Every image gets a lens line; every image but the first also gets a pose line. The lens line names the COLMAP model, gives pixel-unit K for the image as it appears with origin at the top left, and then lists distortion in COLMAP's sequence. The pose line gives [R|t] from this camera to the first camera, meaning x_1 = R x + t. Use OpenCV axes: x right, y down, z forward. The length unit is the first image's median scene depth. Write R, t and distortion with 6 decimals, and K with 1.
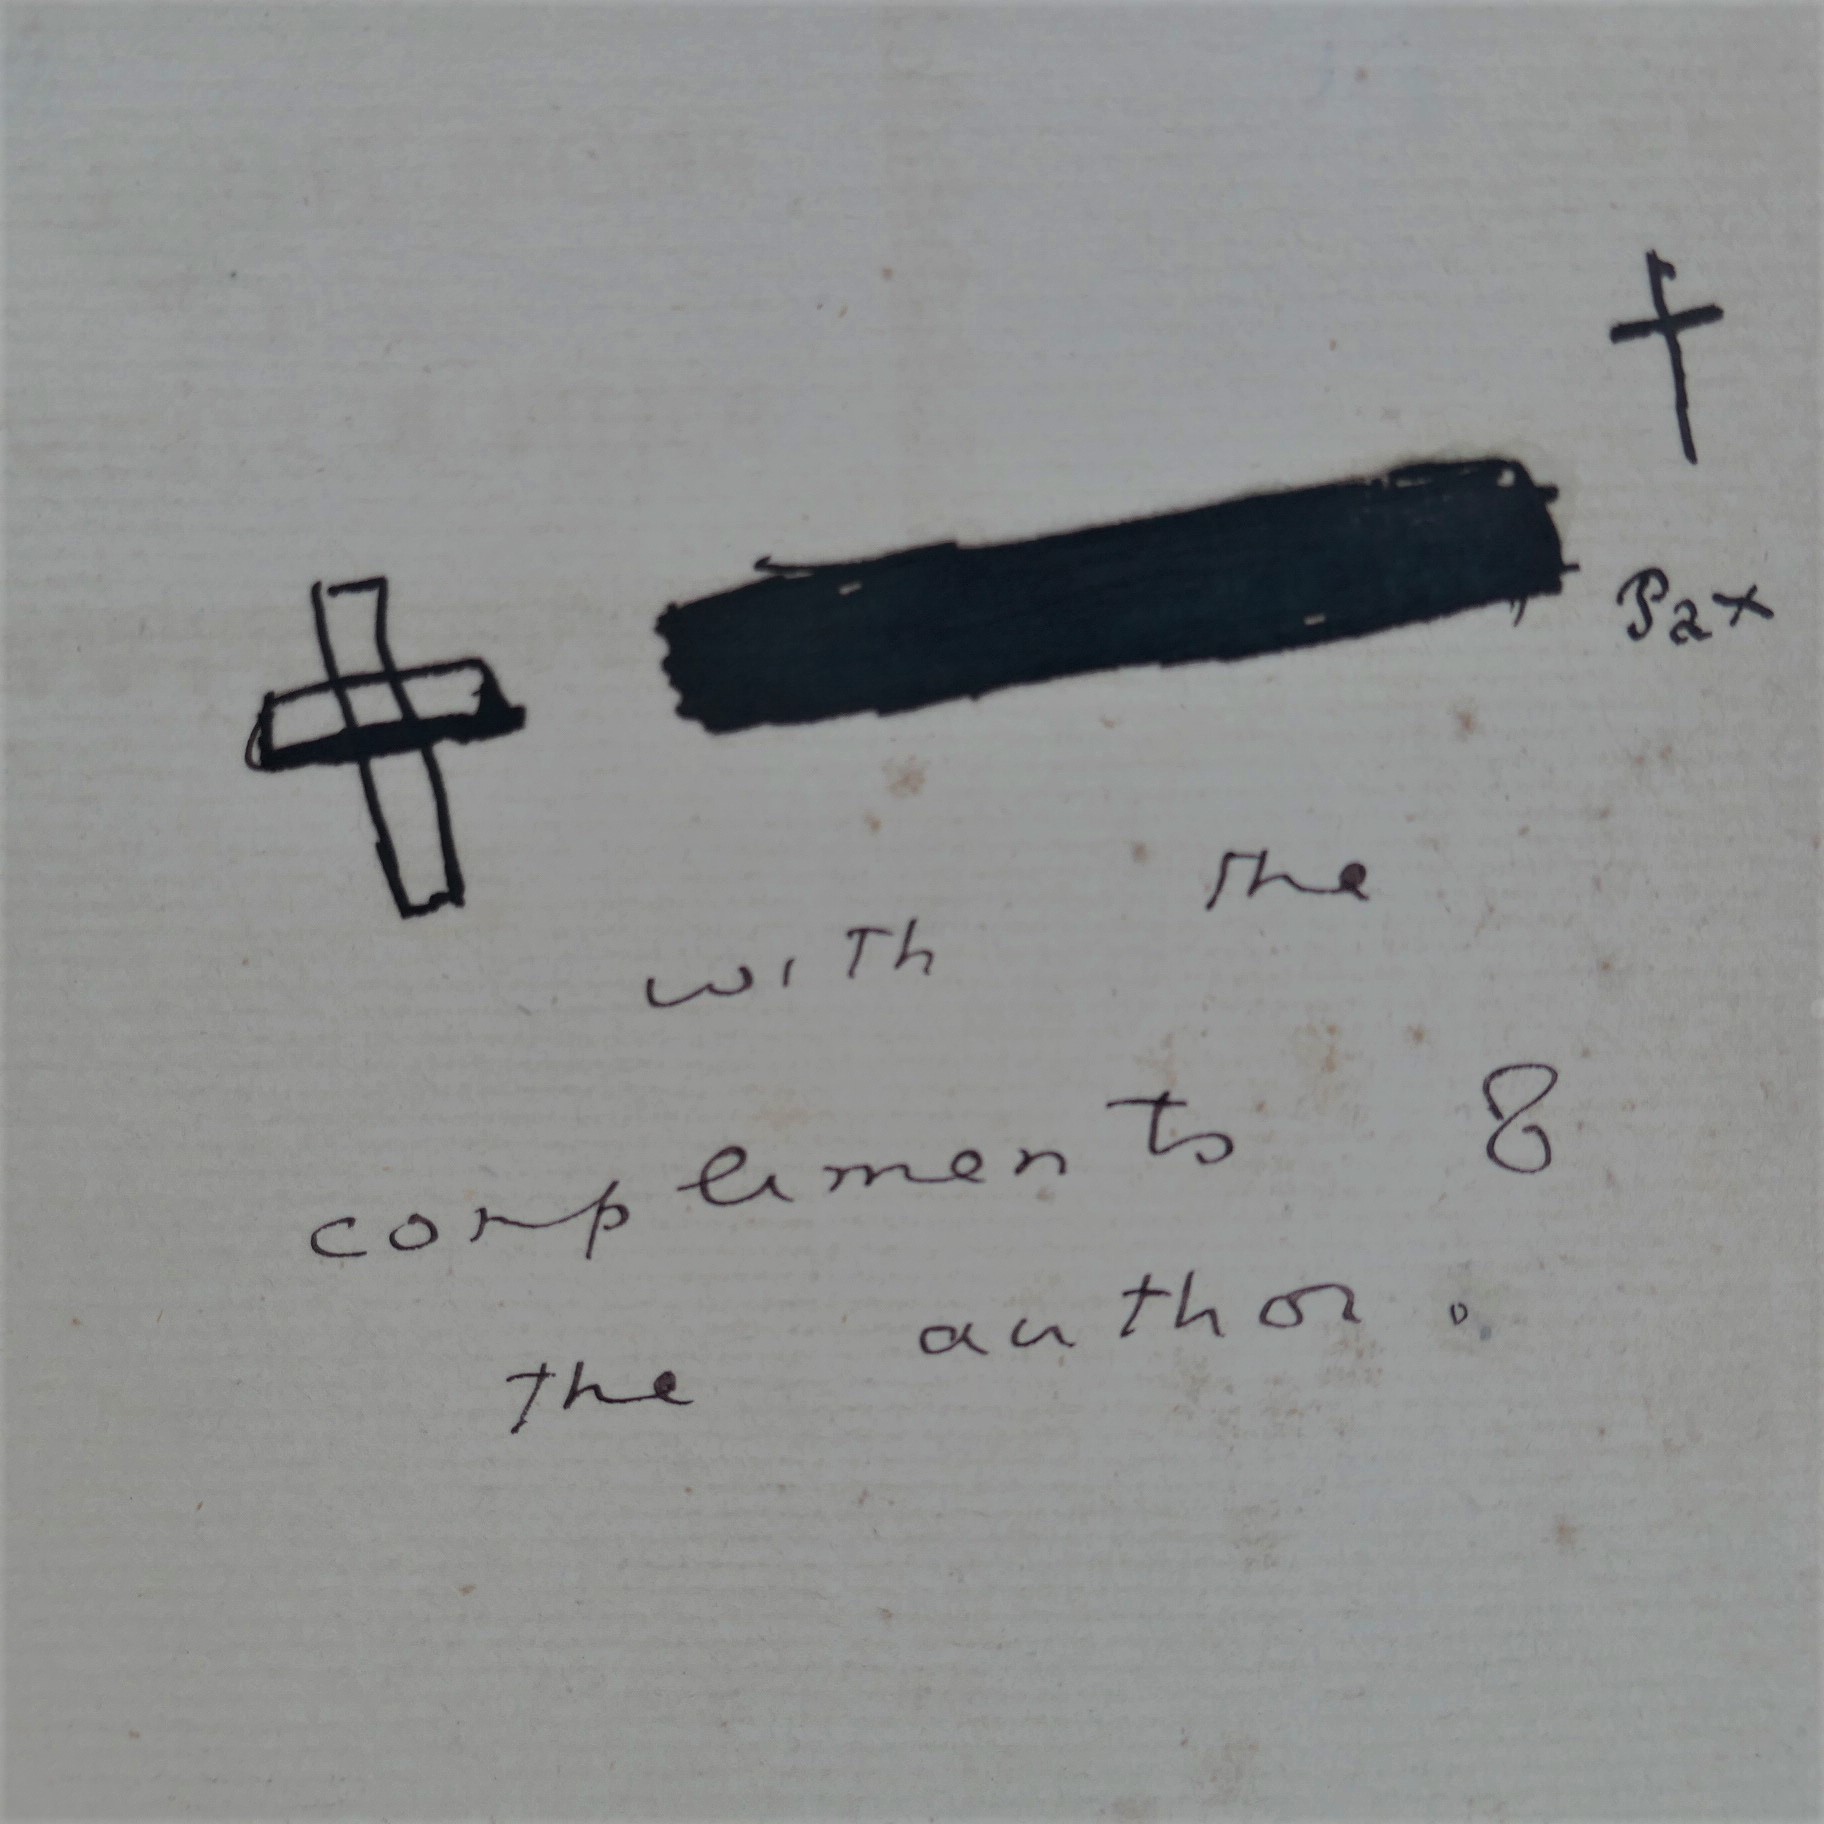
lens RADIAL K [[2385.1, 0, 916.0], [0, 2385.1, 910.8], [0, 0, 1]] dist [0.014506, 0.000000]
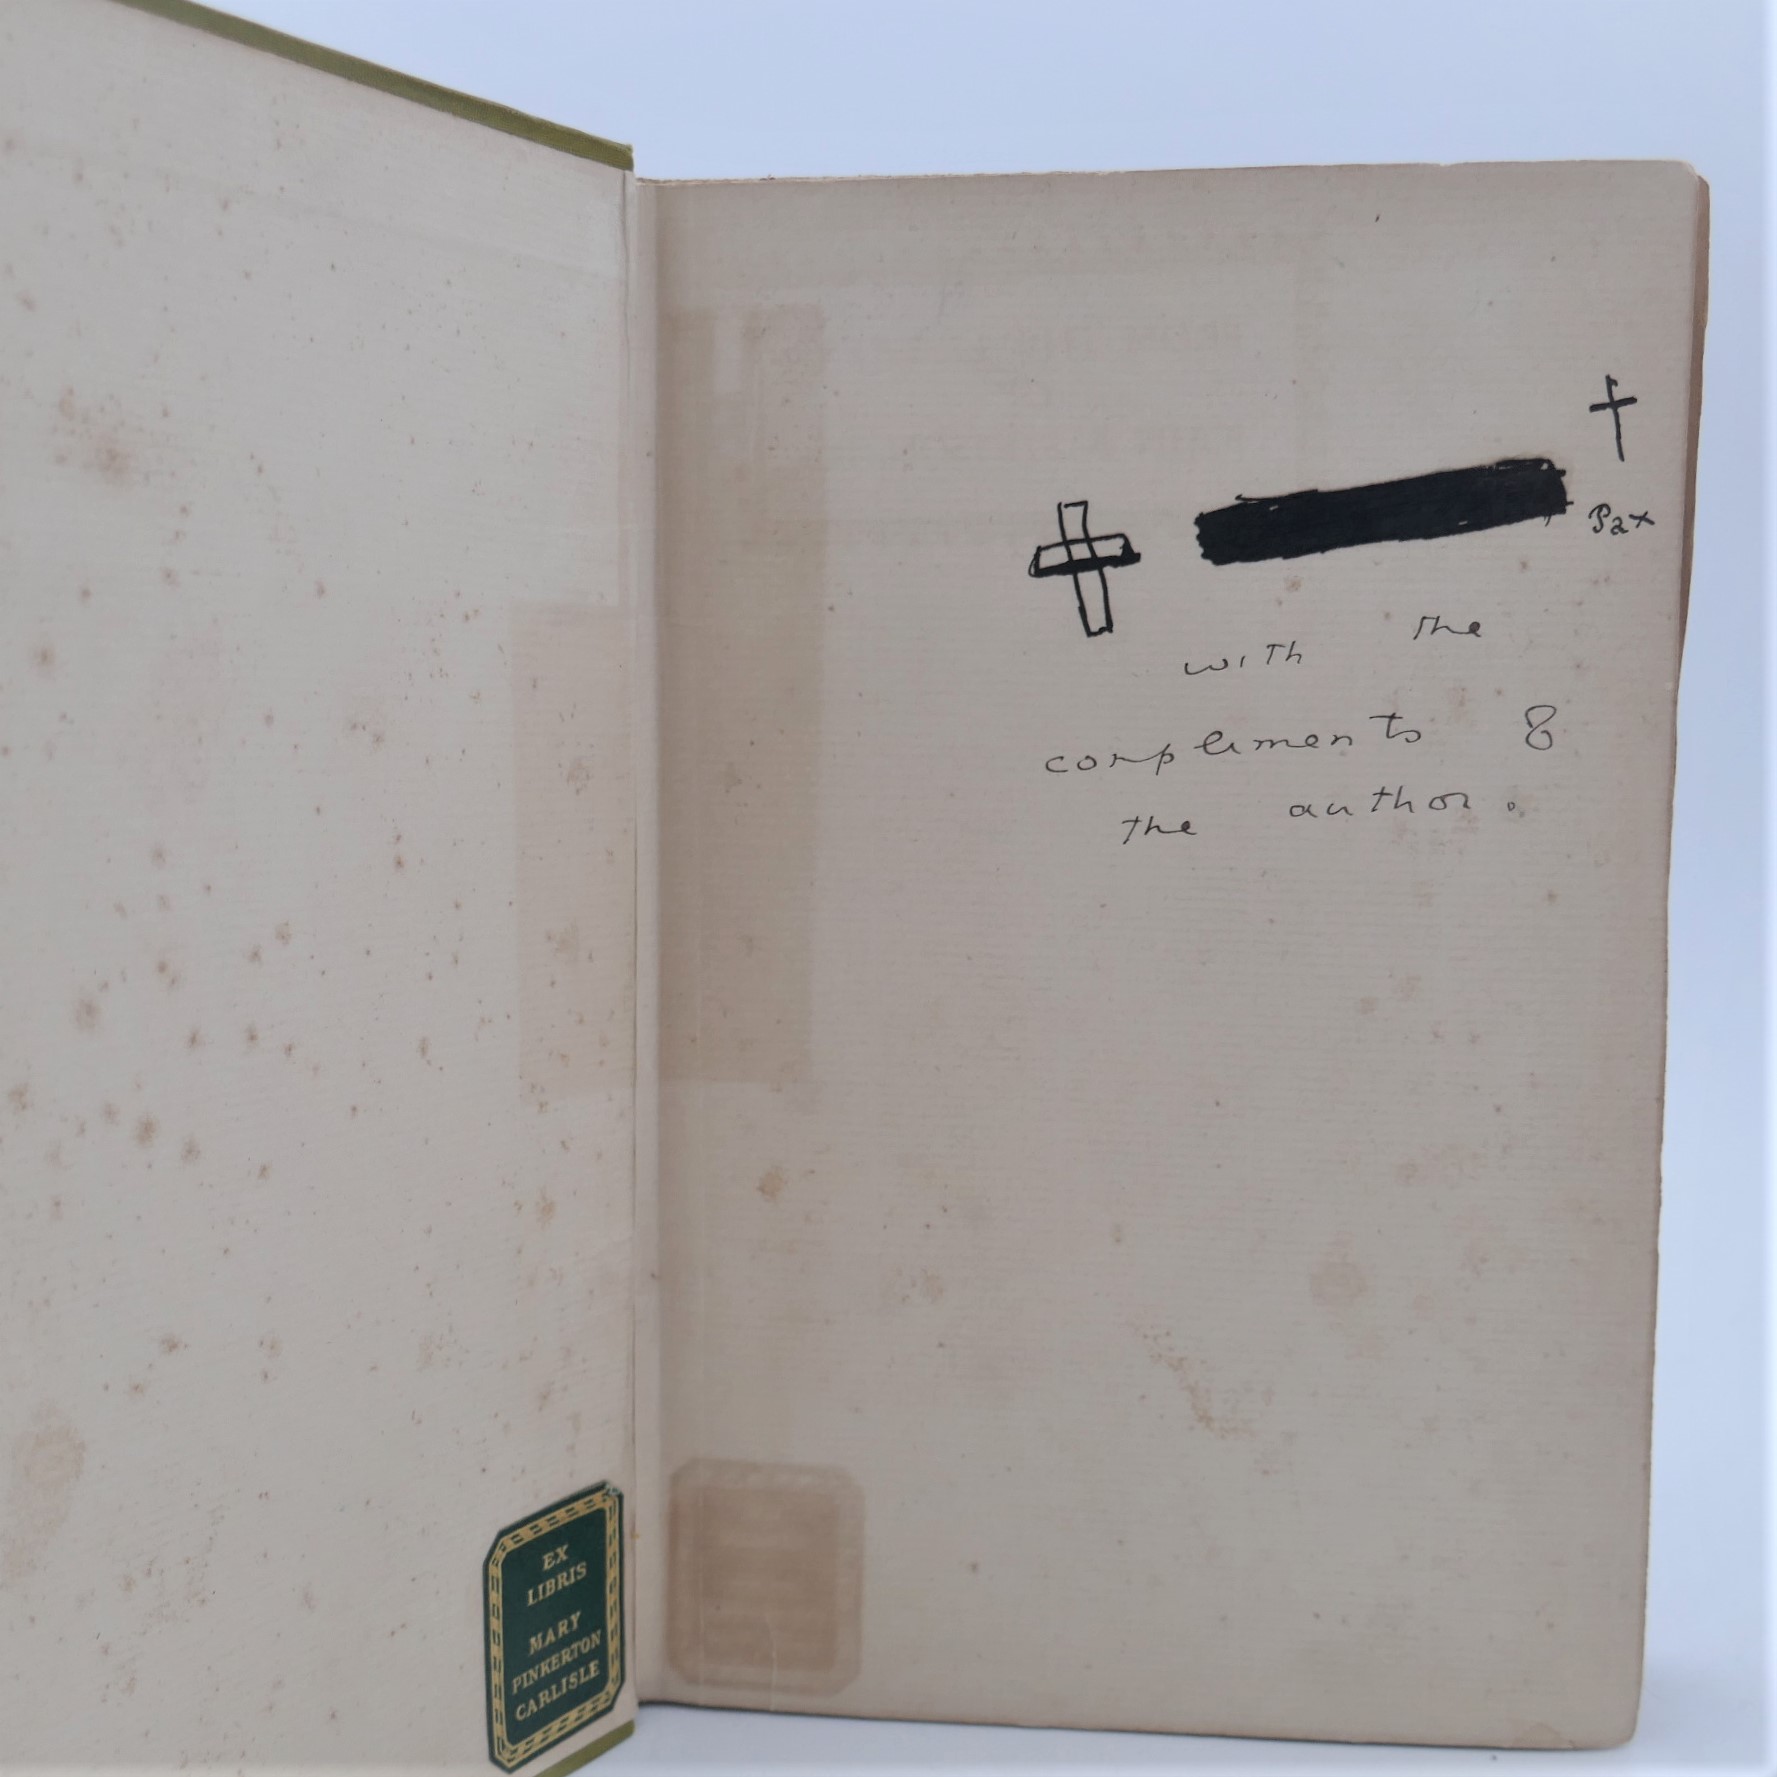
lens RADIAL K [[2323.6, 0, 878.8], [0, 2323.6, 891.1], [0, 0, 1]] dist [0.014506, 0.000000]
pose [[0.992085, 0.033866, -0.120915, -0.129244], [-0.026565, 0.997754, 0.061490, 0.126509], [0.122726, -0.057791, 0.990757, -1.482955]]
